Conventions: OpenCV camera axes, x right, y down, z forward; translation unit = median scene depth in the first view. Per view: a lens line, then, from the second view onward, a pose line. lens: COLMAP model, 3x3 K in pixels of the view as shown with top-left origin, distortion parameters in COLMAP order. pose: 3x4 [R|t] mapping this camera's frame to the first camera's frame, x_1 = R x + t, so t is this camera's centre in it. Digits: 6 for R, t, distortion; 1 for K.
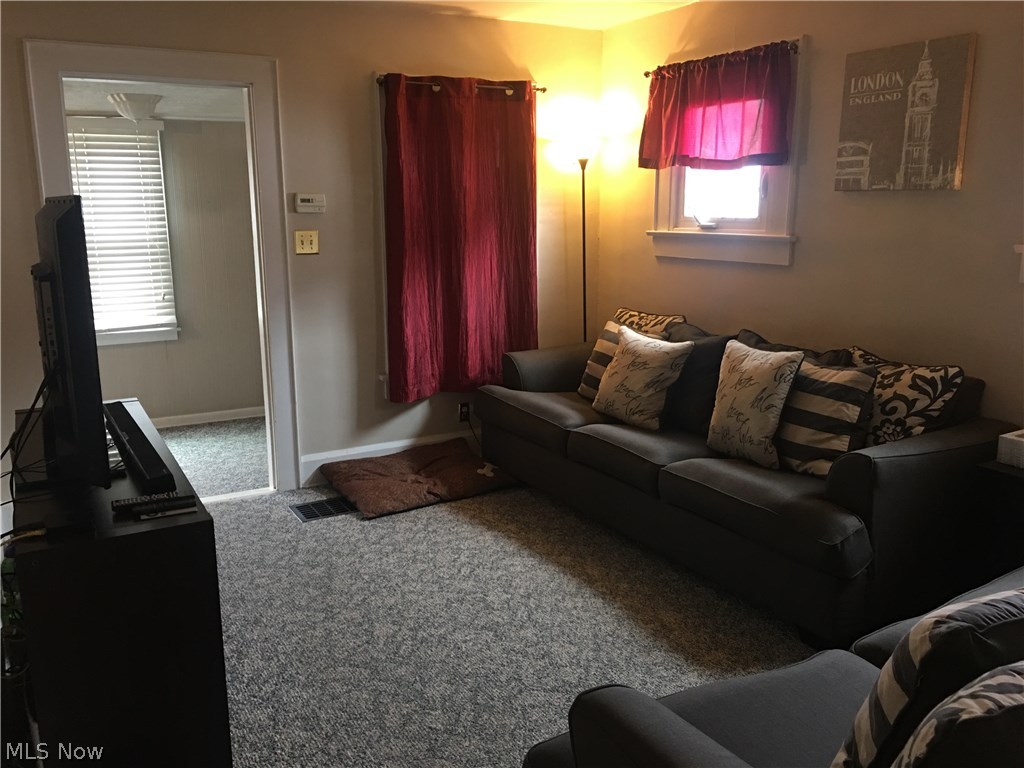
lens RADIAL K [[866.8, 0, 509.1], [0, 866.8, 387.1], [0, 0, 1]] dist [0.005058, -0.024786]
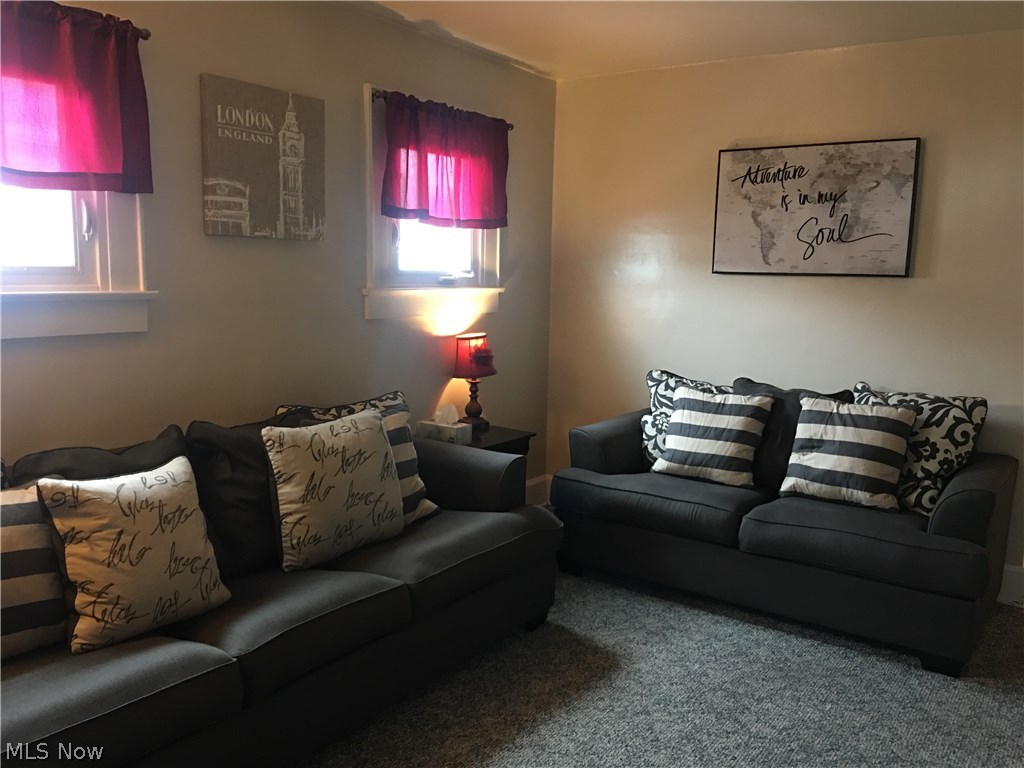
lens RADIAL K [[866.8, 0, 509.3], [0, 866.8, 385.2], [0, 0, 1]] dist [0.005058, -0.024786]
pose [[-0.433496, -0.130595, 0.891643, -0.551430], [0.161713, 0.962108, 0.219538, -0.244632], [-0.886527, 0.239359, -0.395951, 1.212148]]
